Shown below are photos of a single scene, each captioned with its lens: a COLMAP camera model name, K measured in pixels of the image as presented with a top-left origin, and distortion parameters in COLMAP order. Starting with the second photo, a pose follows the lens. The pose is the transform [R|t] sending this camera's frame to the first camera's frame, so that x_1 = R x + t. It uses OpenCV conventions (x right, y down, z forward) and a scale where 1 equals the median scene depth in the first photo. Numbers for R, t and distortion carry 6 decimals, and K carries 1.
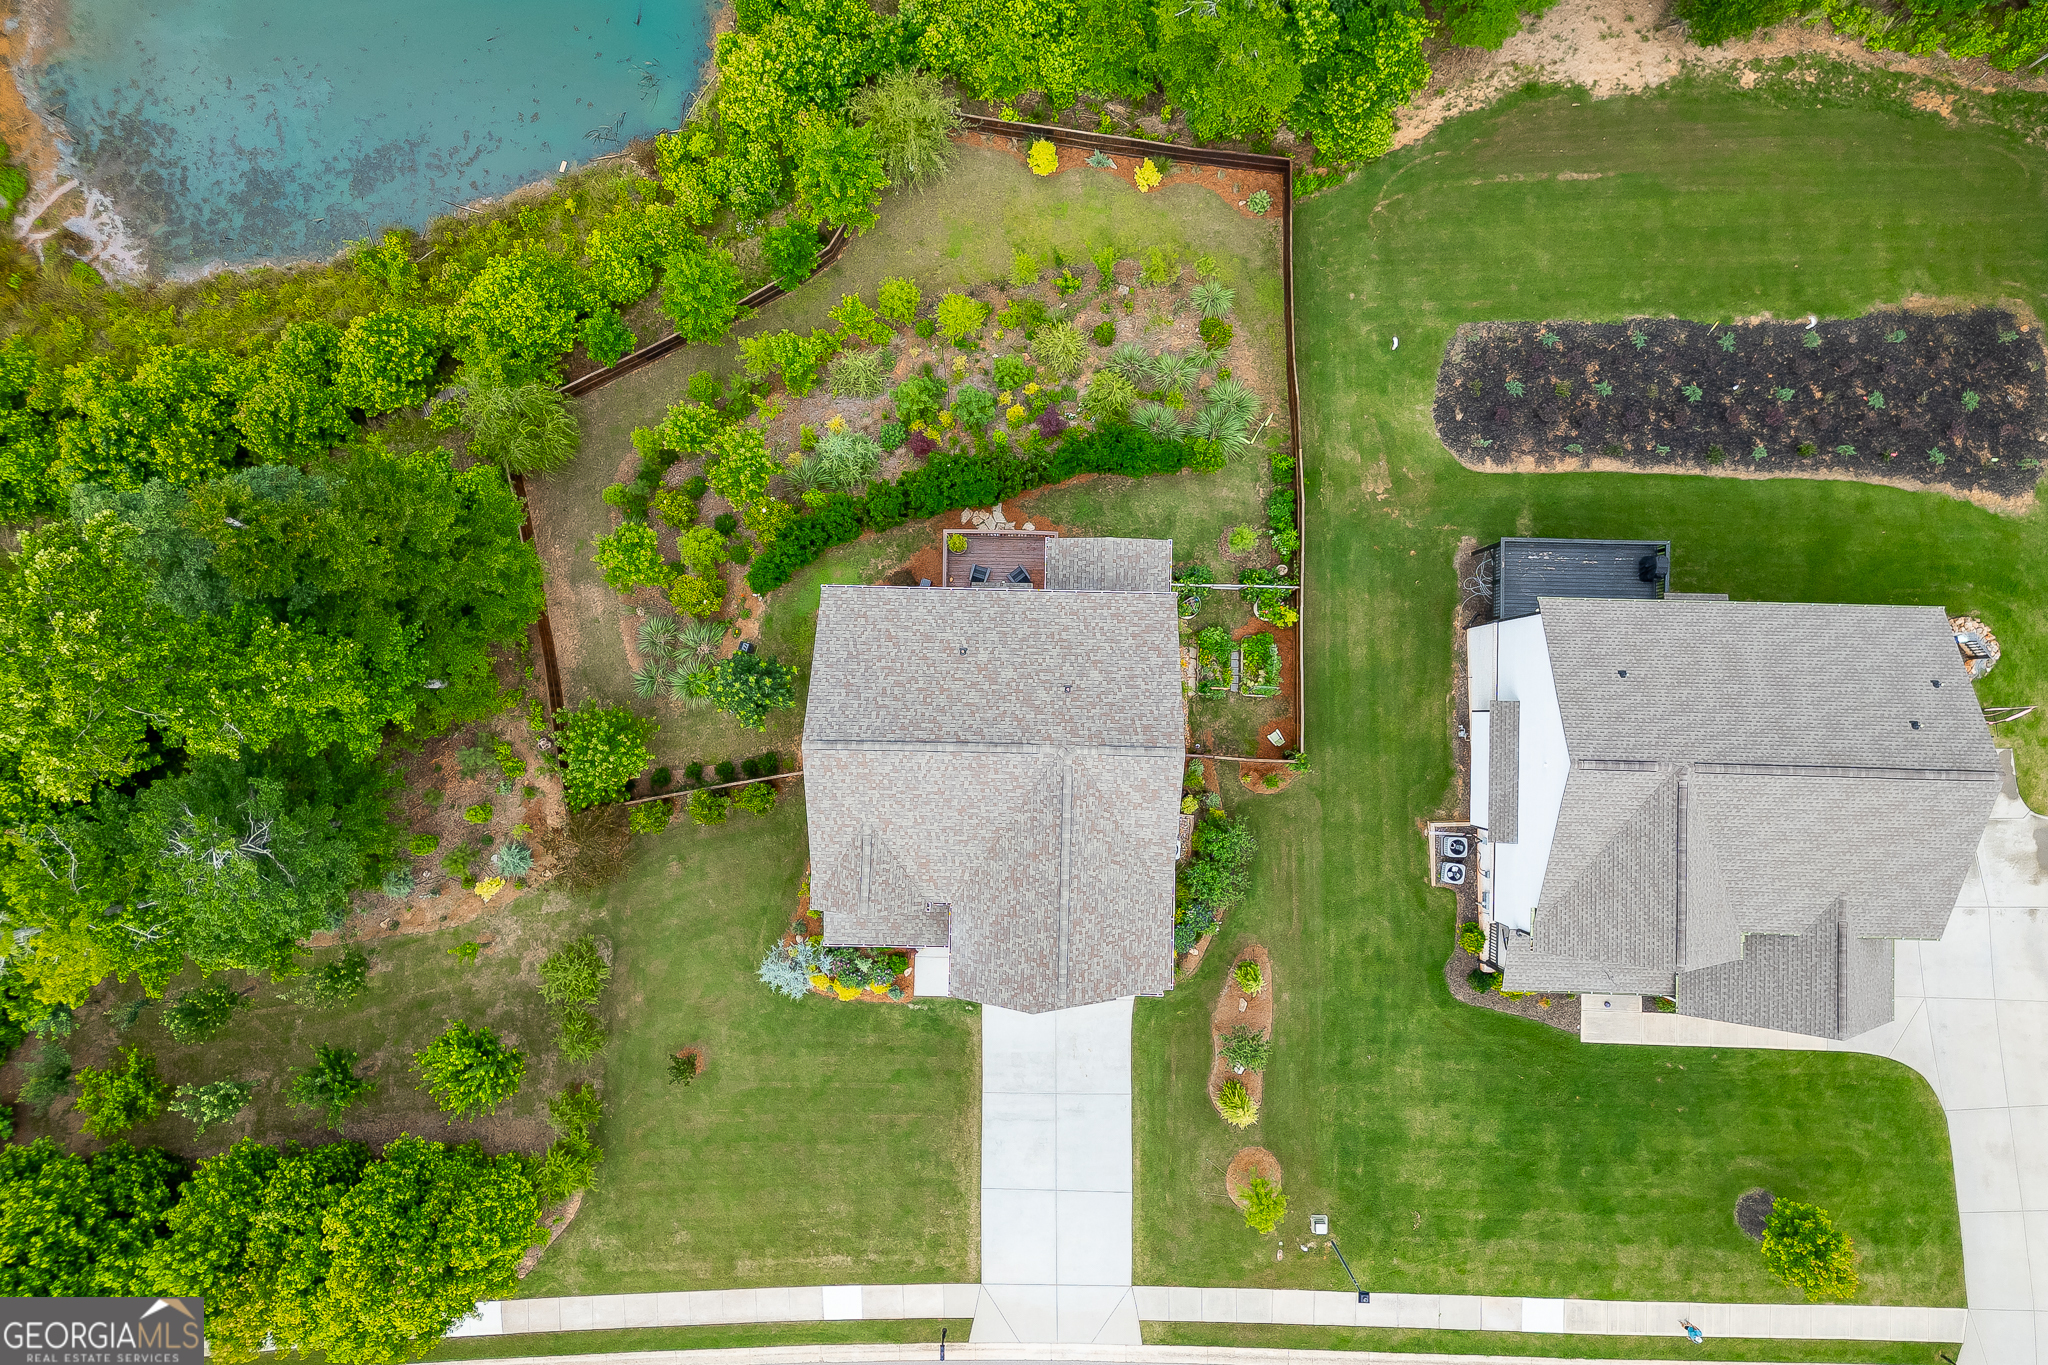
lens RADIAL K [[1423.5, 0, 1024.0], [0, 1423.5, 682.5], [0, 0, 1]] dist [0.062819, -0.055961]
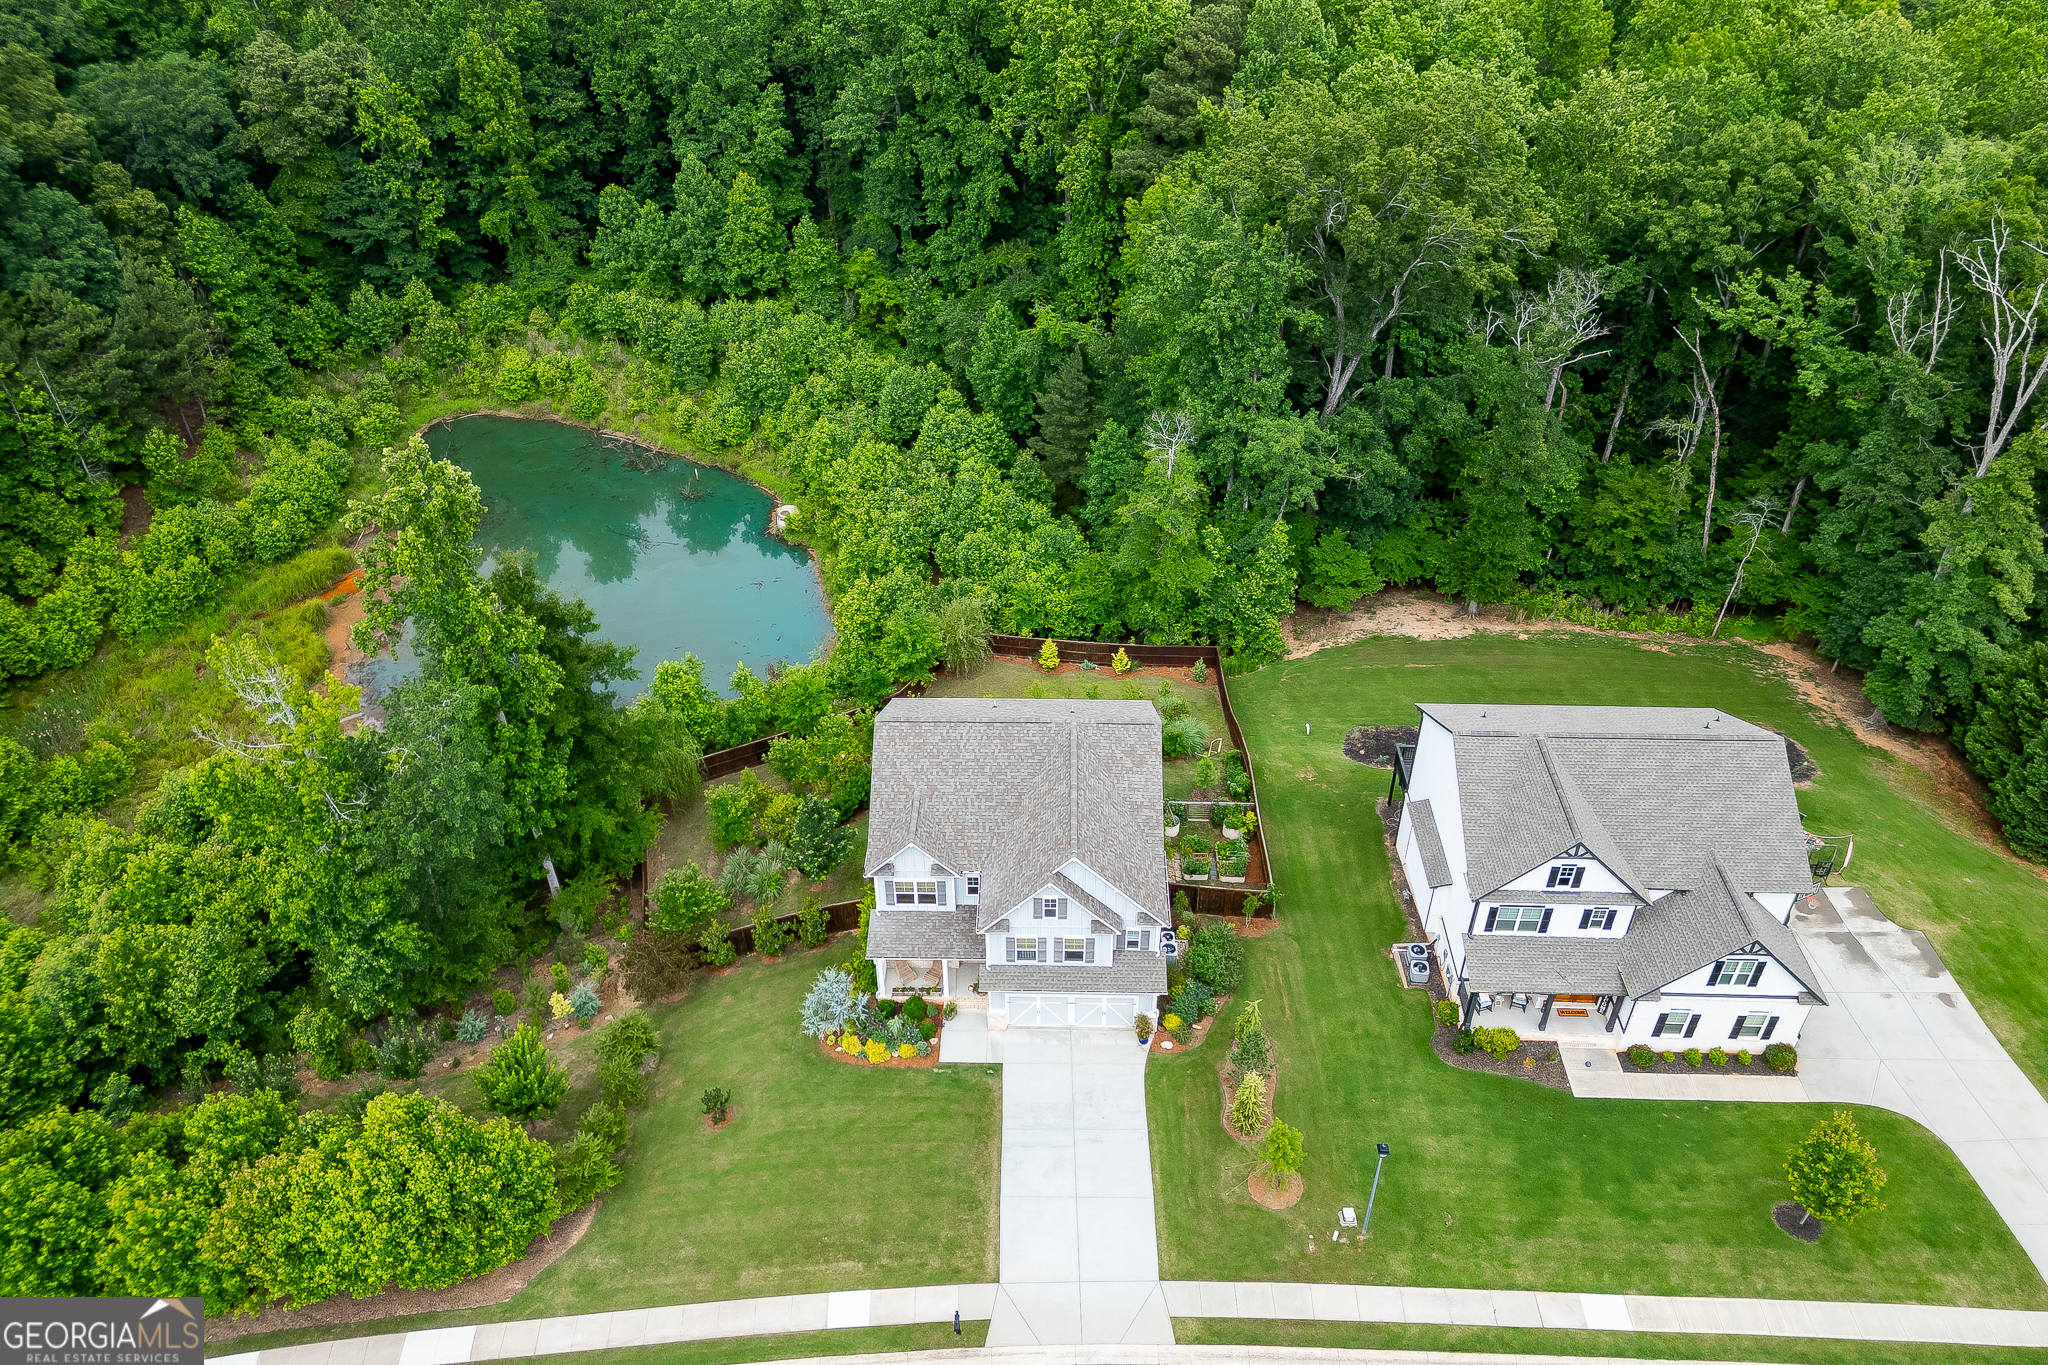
lens RADIAL K [[1423.5, 0, 1024.0], [0, 1423.5, 682.5], [0, 0, 1]] dist [0.062819, -0.055961]
pose [[0.999999, 0.000390, -0.001167, -0.012672], [-0.001137, 0.654740, -0.755853, 0.867906], [0.000469, 0.755854, 0.654740, 0.087878]]
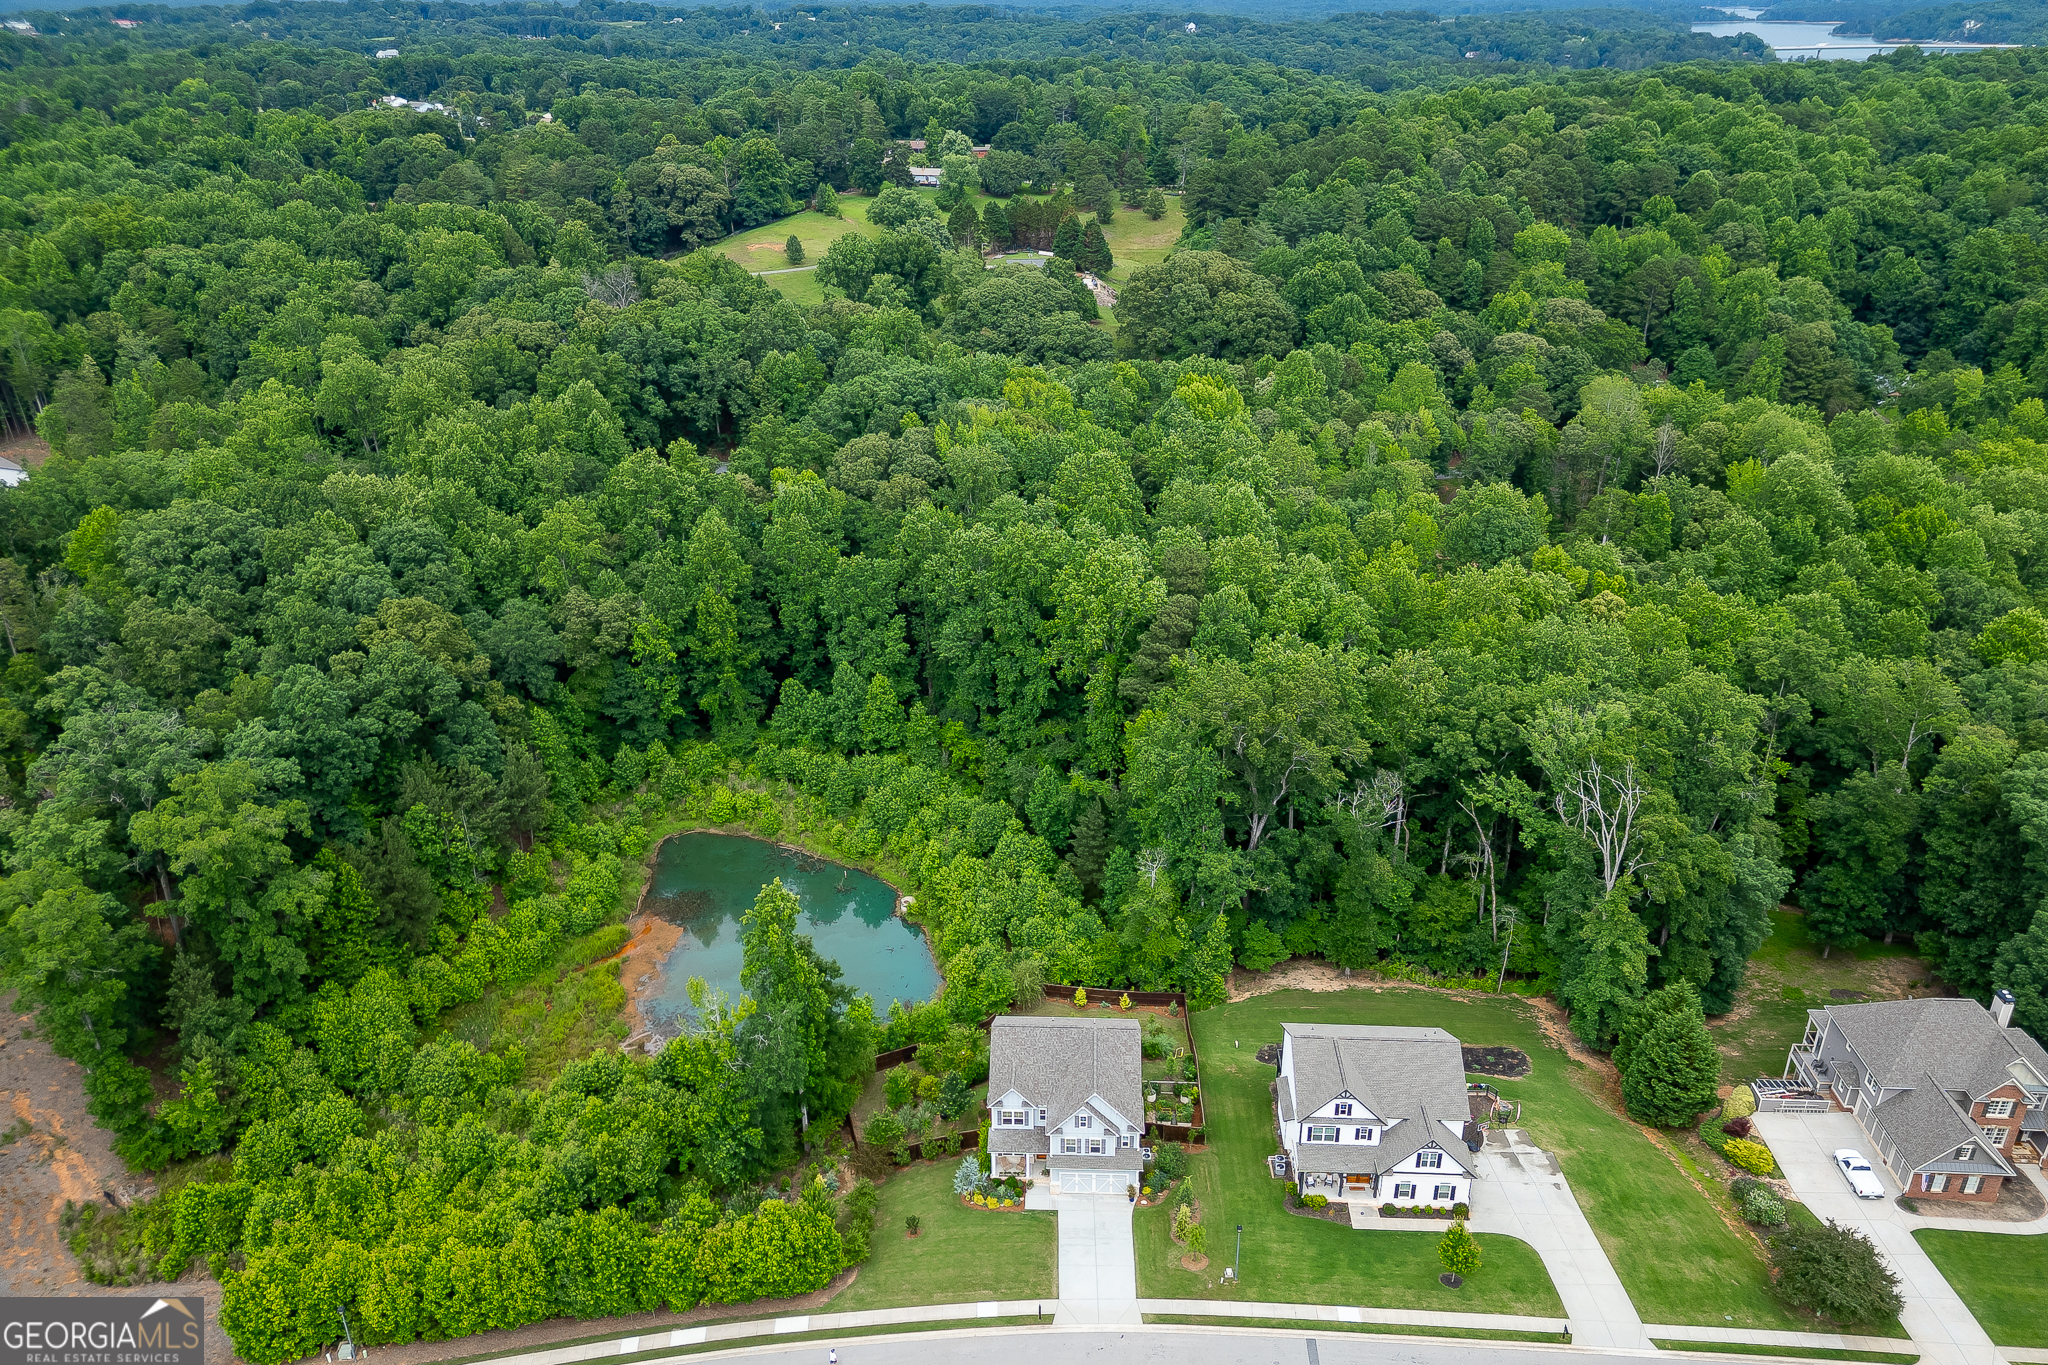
lens RADIAL K [[1480.7, 0, 1019.7], [0, 1480.7, 648.9], [0, 0, 1]] dist [0.119248, -0.267963]
pose [[0.999749, 0.006708, -0.021390, -0.045409], [-0.022185, 0.433073, -0.901086, 1.865484], [0.003219, 0.901334, 0.433113, -0.676825]]
